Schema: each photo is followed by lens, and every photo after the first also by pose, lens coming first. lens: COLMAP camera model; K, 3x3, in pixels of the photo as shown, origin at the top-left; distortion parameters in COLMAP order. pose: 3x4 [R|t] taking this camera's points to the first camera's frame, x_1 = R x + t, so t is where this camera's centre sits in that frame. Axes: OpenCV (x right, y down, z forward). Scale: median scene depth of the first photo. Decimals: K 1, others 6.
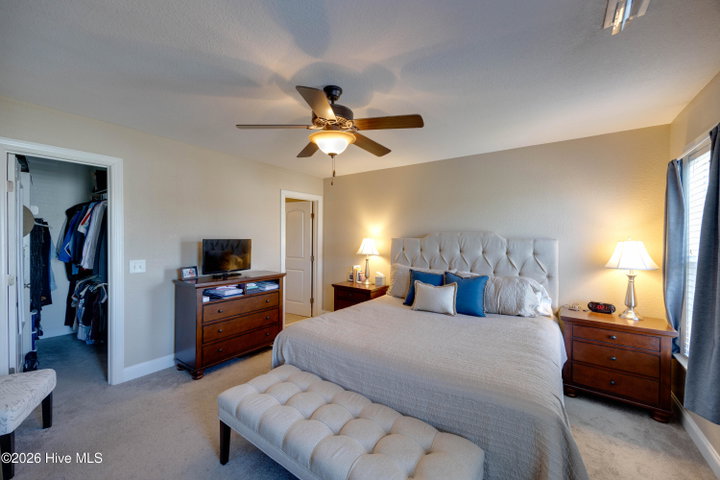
lens RADIAL K [[274.1, 0, 360.6], [0, 274.1, 240.3], [0, 0, 1]] dist [-0.004737, 0.000732]
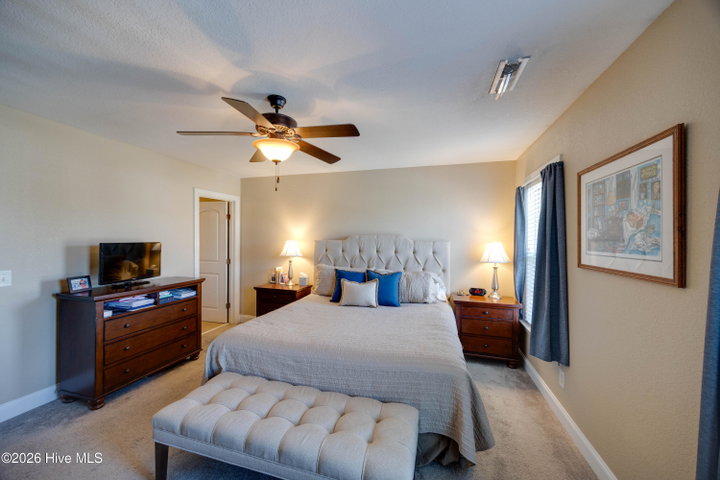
lens RADIAL K [[274.1, 0, 344.1], [0, 274.1, 240.0], [0, 0, 1]] dist [-0.004737, 0.000732]
pose [[0.943376, -0.005150, 0.331684, -0.185346], [0.003834, 0.999982, 0.004621, -0.018354], [-0.331702, -0.003088, 0.943379, -0.055133]]
